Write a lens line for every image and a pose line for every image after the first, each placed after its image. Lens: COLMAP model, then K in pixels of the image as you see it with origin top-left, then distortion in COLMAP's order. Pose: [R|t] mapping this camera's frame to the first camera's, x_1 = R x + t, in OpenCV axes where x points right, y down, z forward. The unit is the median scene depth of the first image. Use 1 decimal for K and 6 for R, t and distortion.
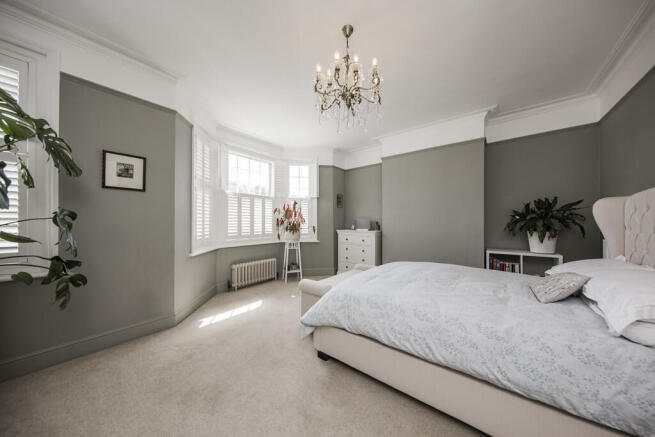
lens RADIAL K [[212.2, 0, 328.9], [0, 212.2, 222.5], [0, 0, 1]] dist [-0.000275, -0.000028]
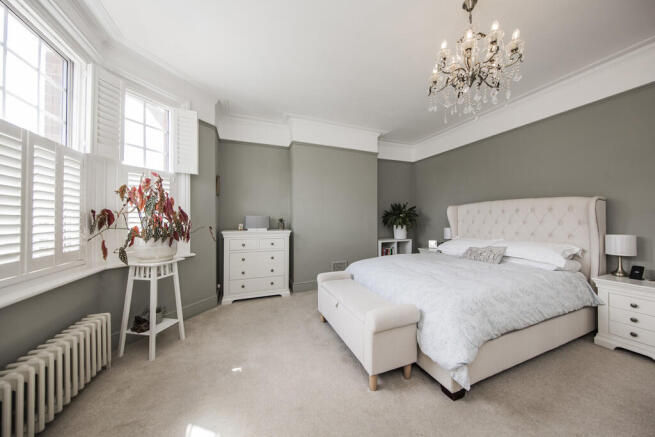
lens RADIAL K [[218.1, 0, 338.1], [0, 218.1, 217.8], [0, 0, 1]] dist [-0.000469, -0.000122]
pose [[0.476840, 0.002490, 0.878987, -0.408172], [0.003237, 0.999984, -0.004589, -0.002673], [-0.878984, 0.005033, 0.476824, 0.439660]]
